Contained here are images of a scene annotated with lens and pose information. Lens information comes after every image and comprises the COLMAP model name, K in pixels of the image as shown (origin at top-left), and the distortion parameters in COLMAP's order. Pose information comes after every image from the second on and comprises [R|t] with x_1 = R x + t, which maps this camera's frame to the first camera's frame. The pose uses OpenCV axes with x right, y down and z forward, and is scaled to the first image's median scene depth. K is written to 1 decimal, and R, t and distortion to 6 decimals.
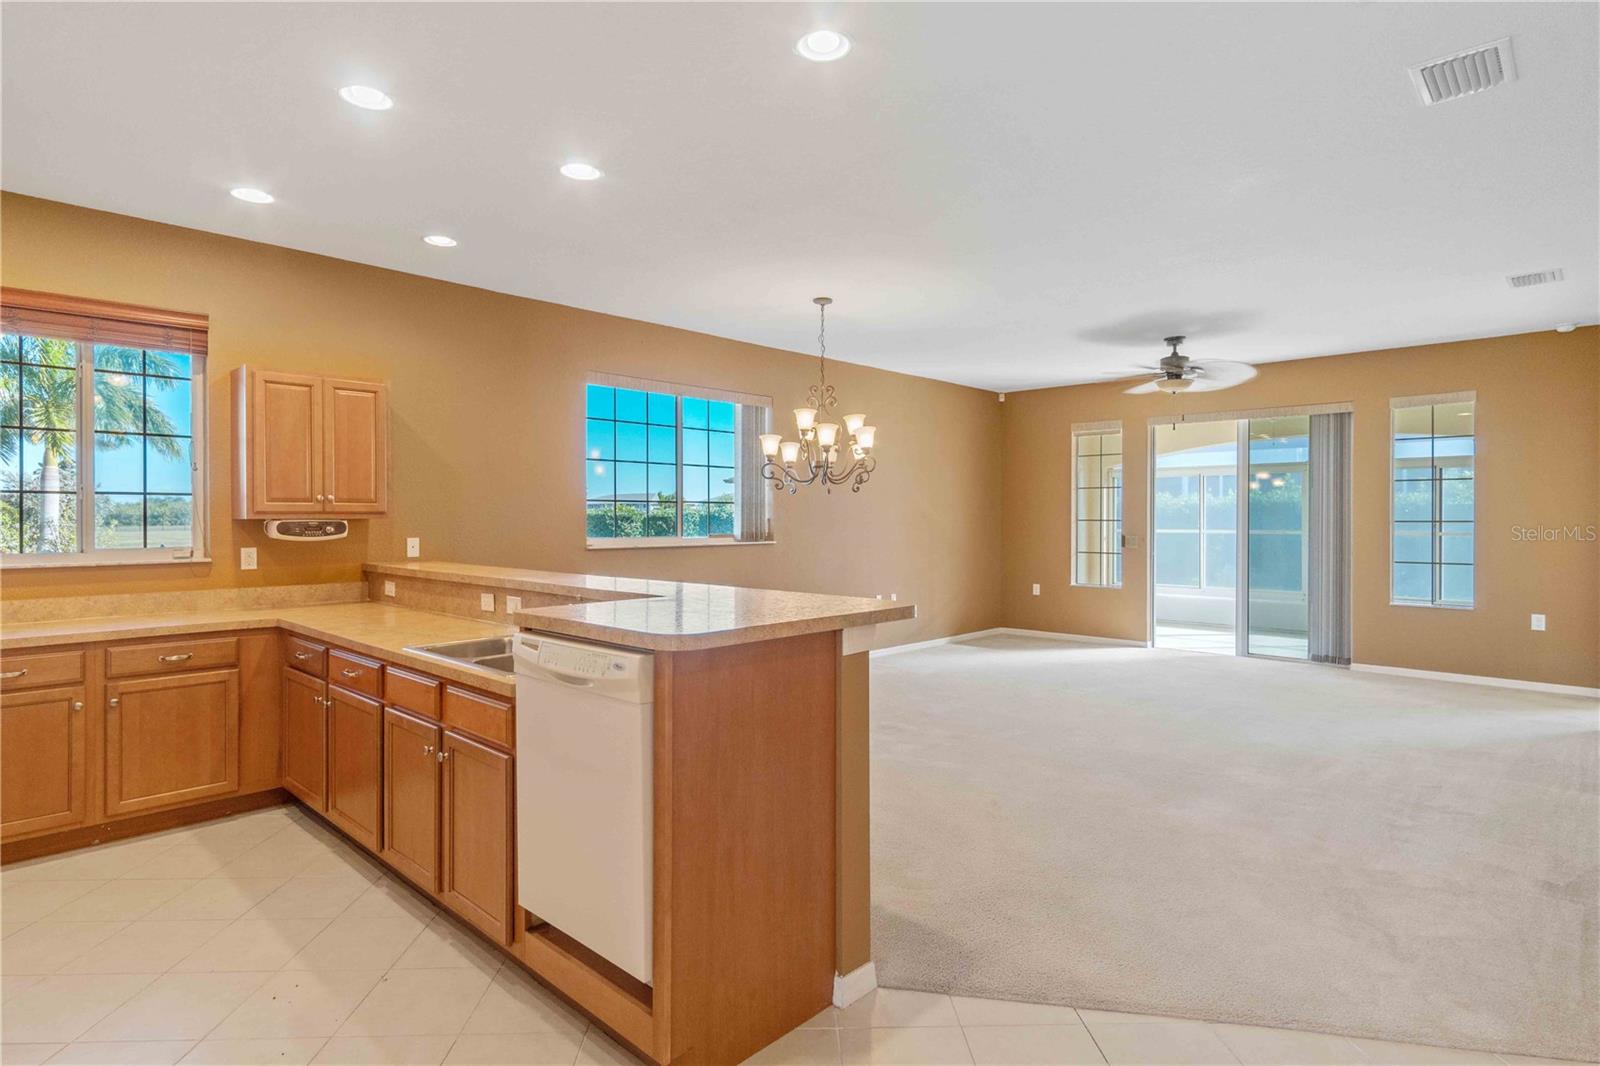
lens RADIAL K [[845.3, 0, 797.8], [0, 845.3, 514.6], [0, 0, 1]] dist [0.004008, 0.002931]
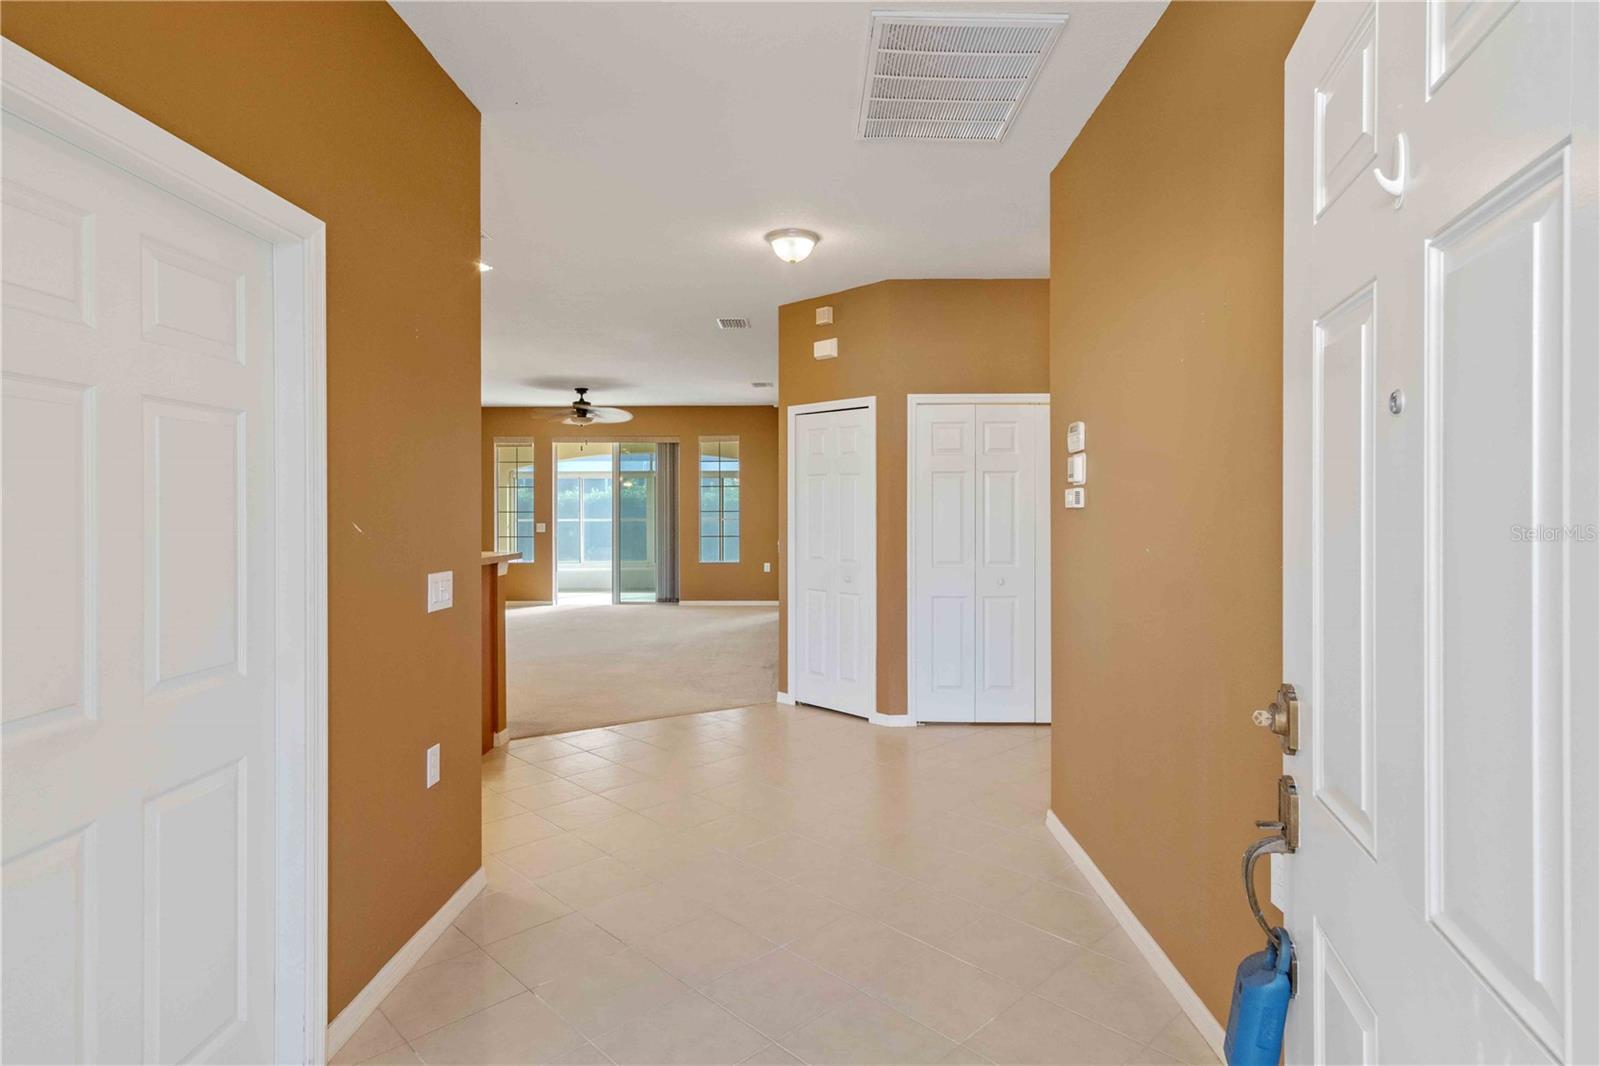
lens RADIAL K [[845.3, 0, 797.8], [0, 845.3, 514.6], [0, 0, 1]] dist [0.004008, 0.002931]
pose [[0.738147, -0.009251, 0.674577, -0.244598], [0.004438, 0.999951, 0.008857, 0.000690], [-0.674625, -0.003544, 0.738152, -0.310715]]
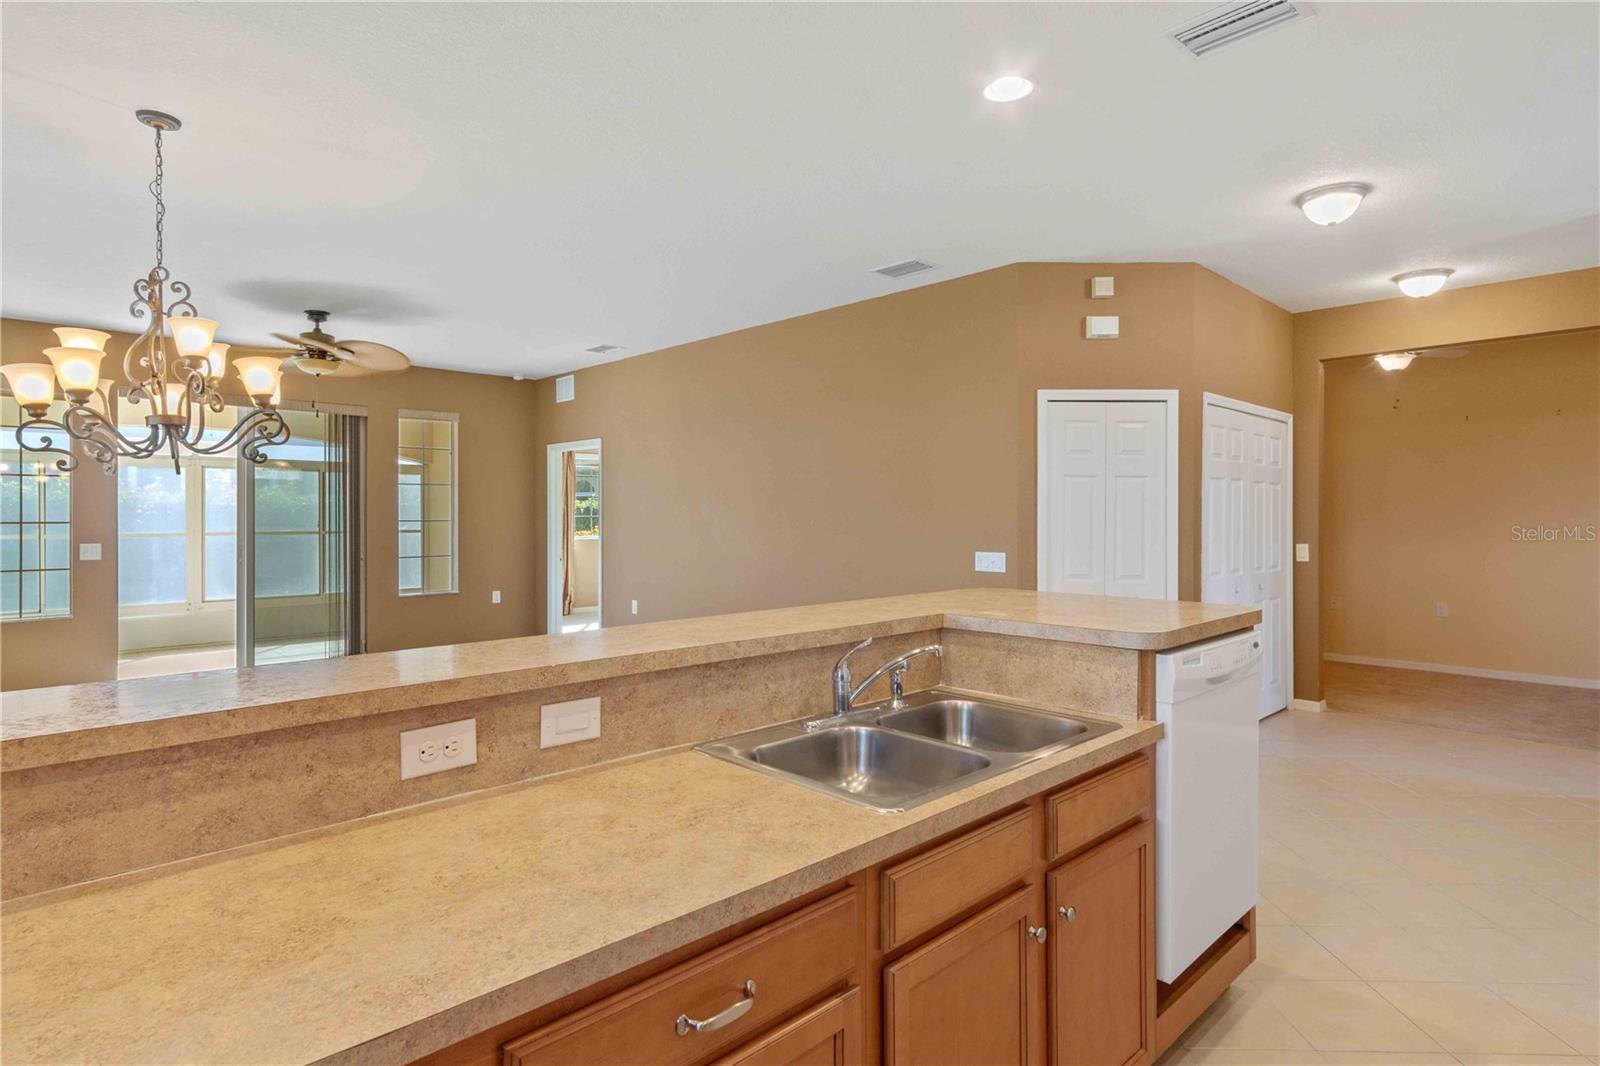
lens RADIAL K [[845.3, 0, 797.8], [0, 845.3, 514.6], [0, 0, 1]] dist [0.004008, 0.002931]
pose [[0.046383, 0.000416, 0.998924, -0.356956], [0.000871, 1.000000, -0.000457, 0.000902], [-0.998923, 0.000892, 0.046382, 0.404669]]
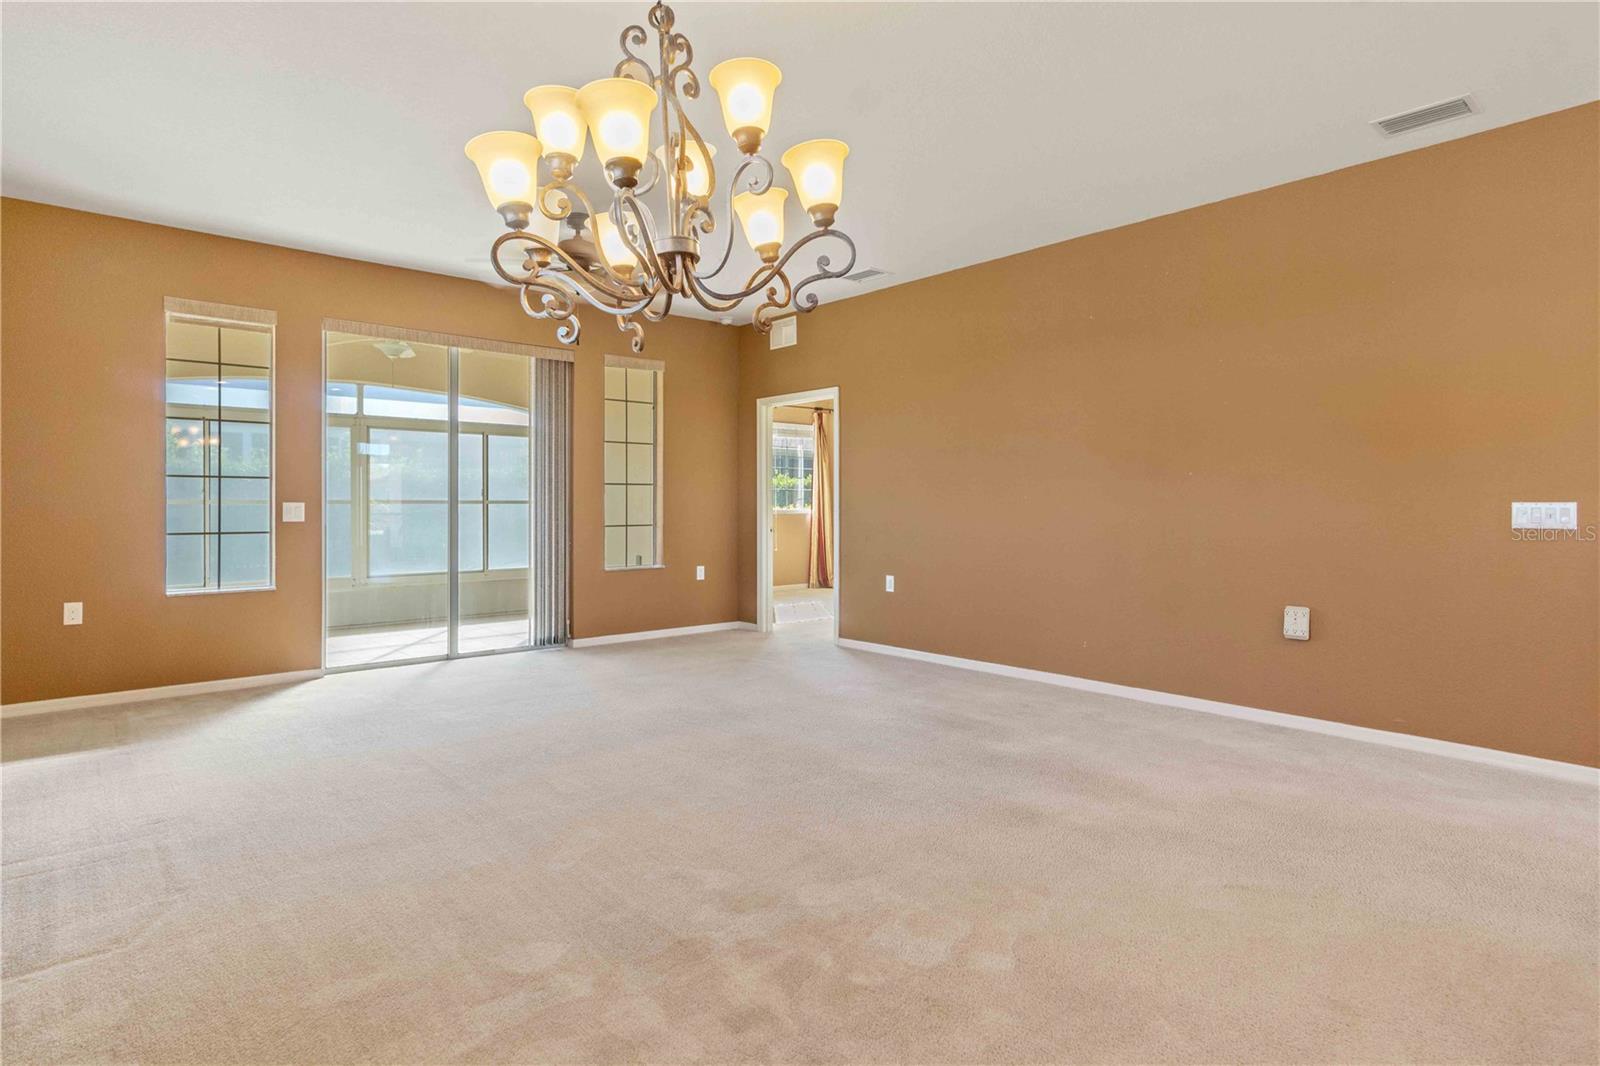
lens RADIAL K [[845.3, 0, 797.8], [0, 845.3, 514.6], [0, 0, 1]] dist [0.004008, 0.002931]
pose [[0.090094, -0.010944, 0.995873, -0.219659], [-0.000271, 0.999939, 0.011013, 0.030833], [-0.995933, -0.001262, 0.090085, 0.657497]]
